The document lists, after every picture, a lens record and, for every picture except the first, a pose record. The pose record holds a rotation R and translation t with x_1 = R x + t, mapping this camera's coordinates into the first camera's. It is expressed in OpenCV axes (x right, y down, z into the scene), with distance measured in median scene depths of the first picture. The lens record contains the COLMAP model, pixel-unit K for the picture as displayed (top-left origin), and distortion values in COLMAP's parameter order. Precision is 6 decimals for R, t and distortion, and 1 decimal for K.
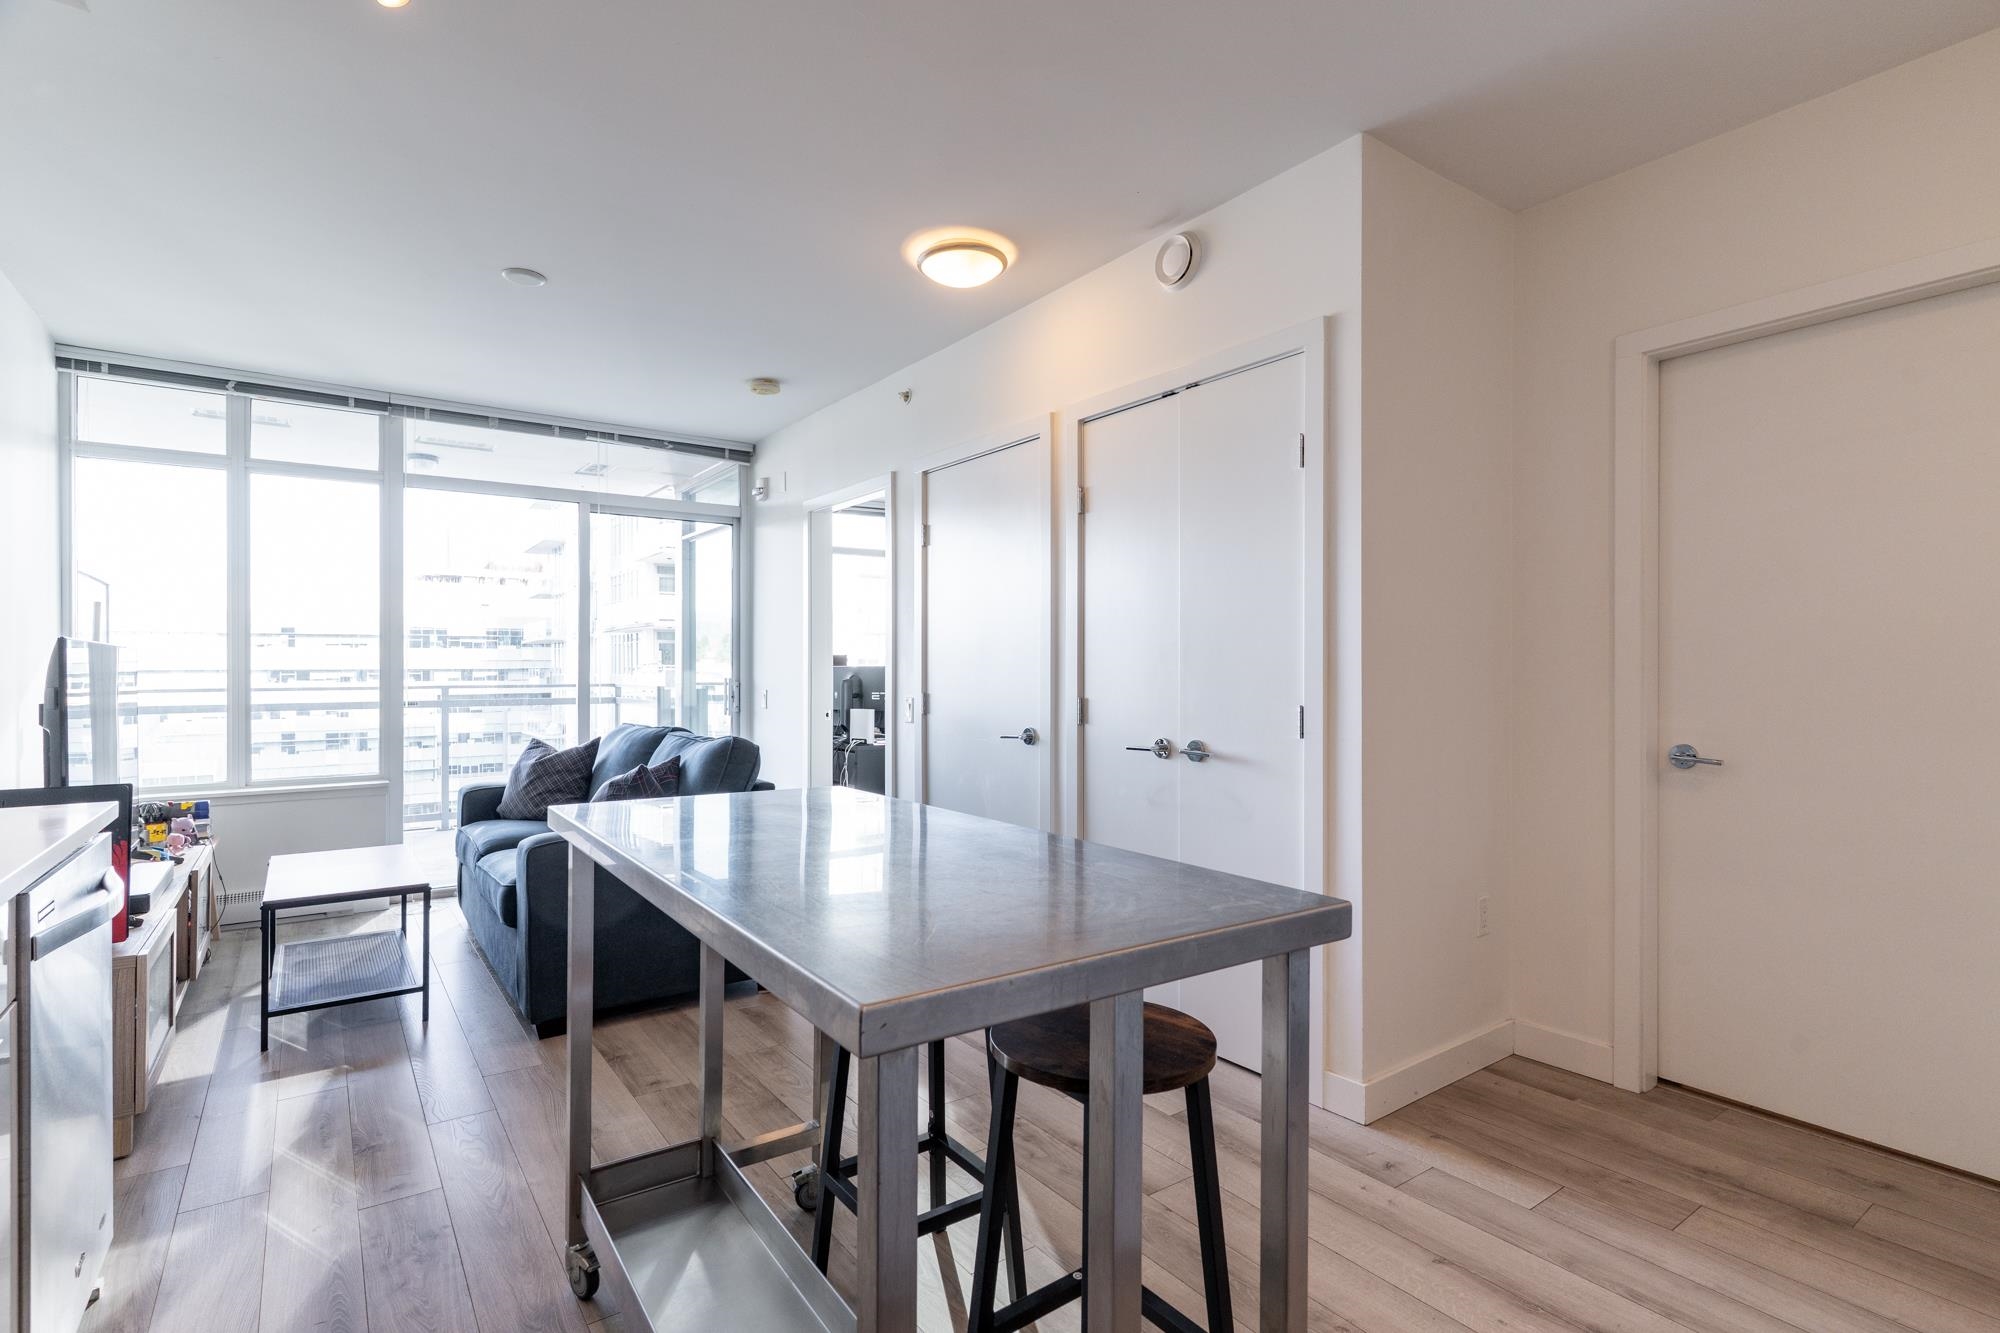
lens RADIAL K [[952.8, 0, 985.1], [0, 952.8, 671.3], [0, 0, 1]] dist [0.000605, -0.001158]
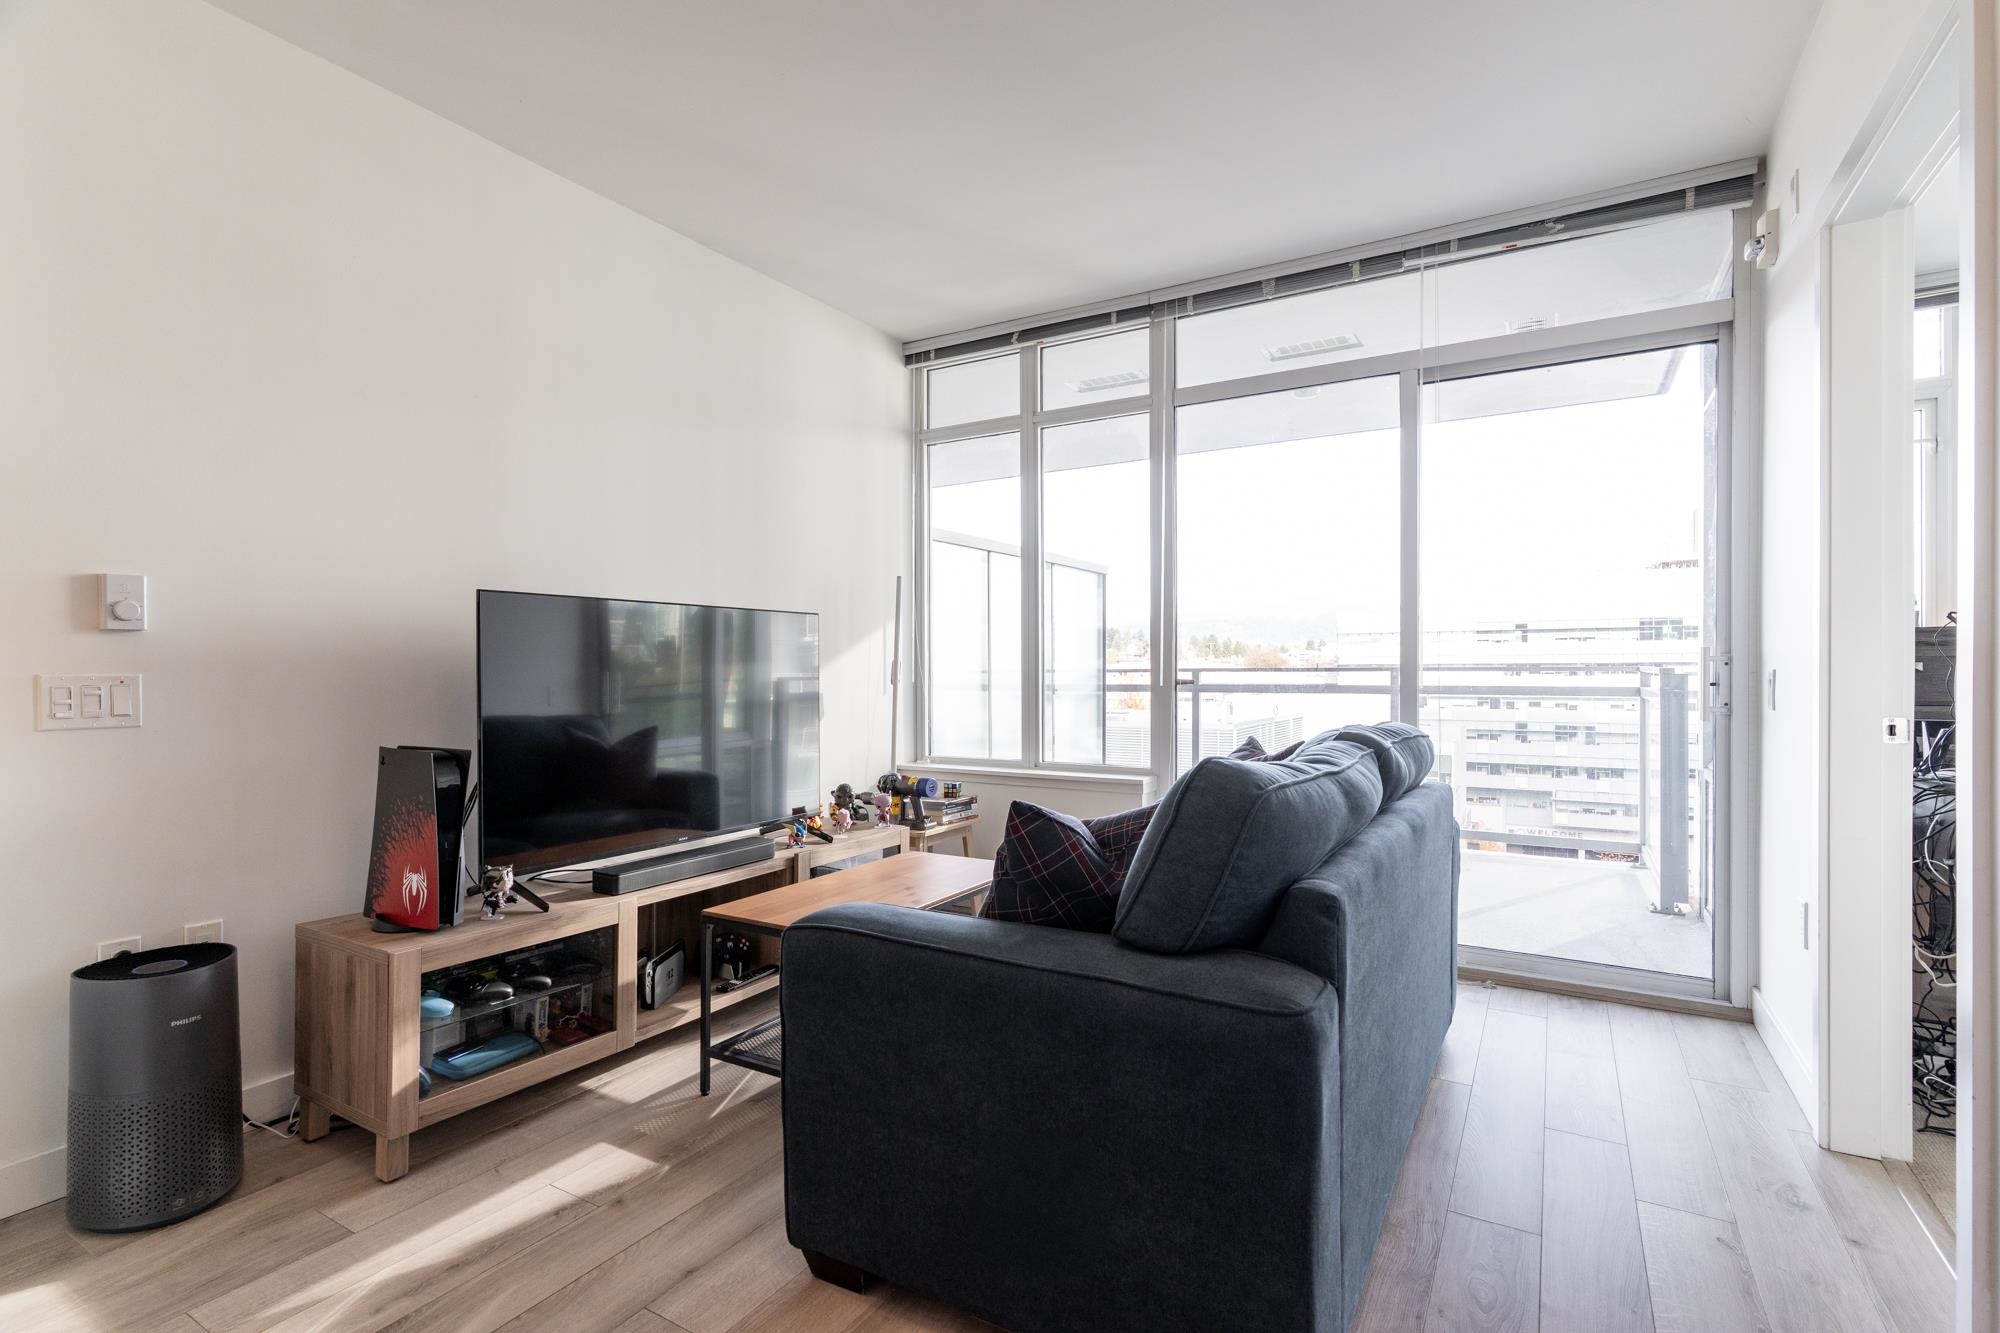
lens RADIAL K [[946.1, 0, 994.0], [0, 946.1, 672.6], [0, 0, 1]] dist [0.007249, 0.000641]
pose [[0.404275, 0.005452, -0.914621, 0.052018], [0.000912, 0.999979, 0.006364, 0.022780], [0.914637, -0.003407, 0.404262, 0.592584]]
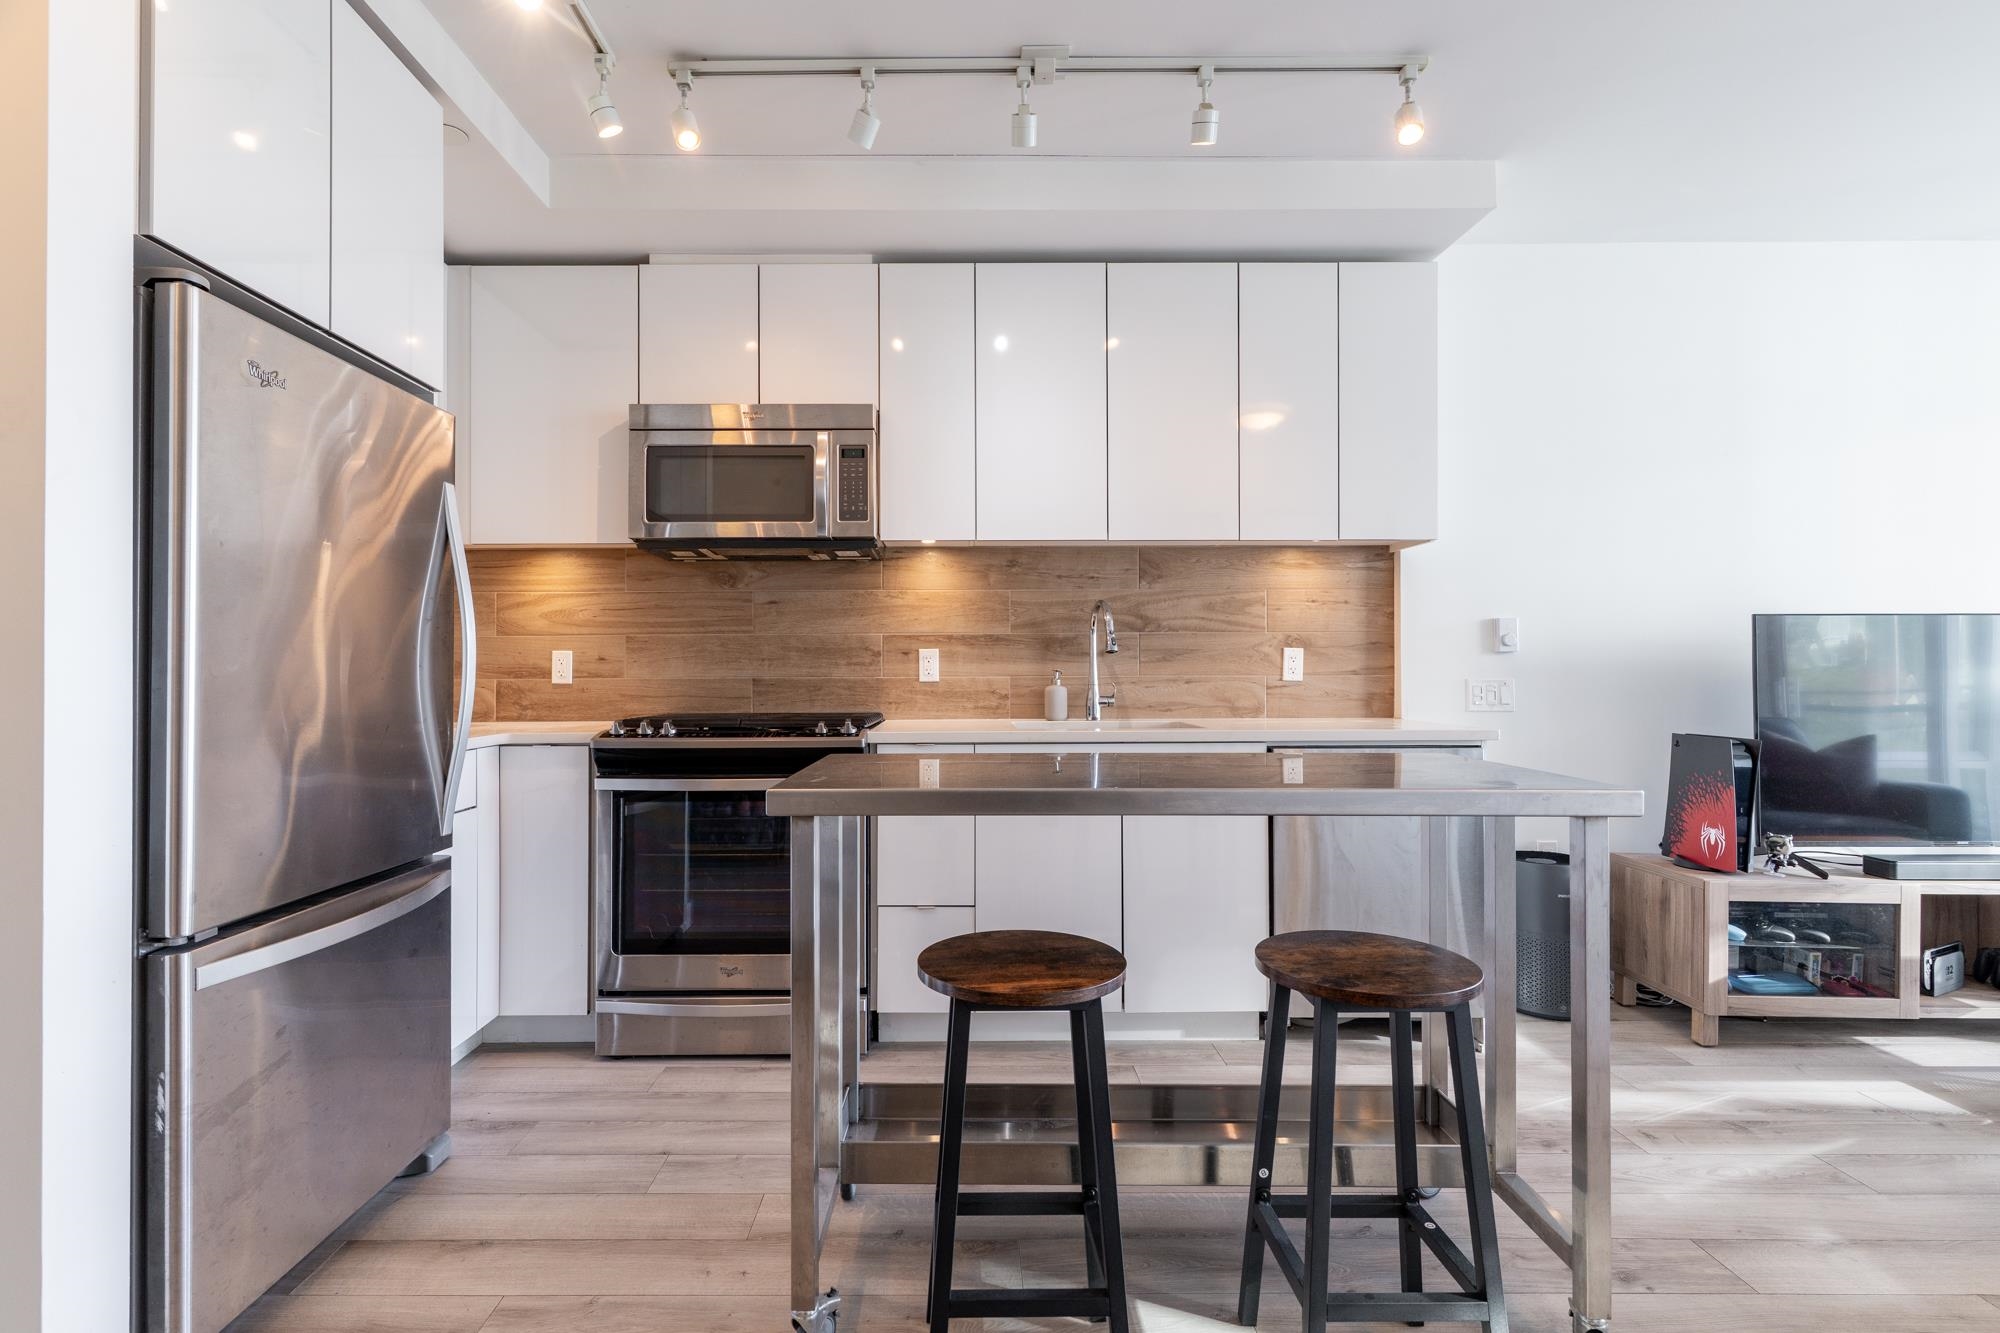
lens RADIAL K [[958.0, 0, 971.5], [0, 958.0, 658.7], [0, 0, 1]] dist [0.007388, 0.000039]
pose [[-0.575101, -0.007031, -0.818052, 0.321220], [0.002563, 0.999943, -0.010396, 0.016810], [0.818079, -0.008076, -0.575050, 0.485013]]
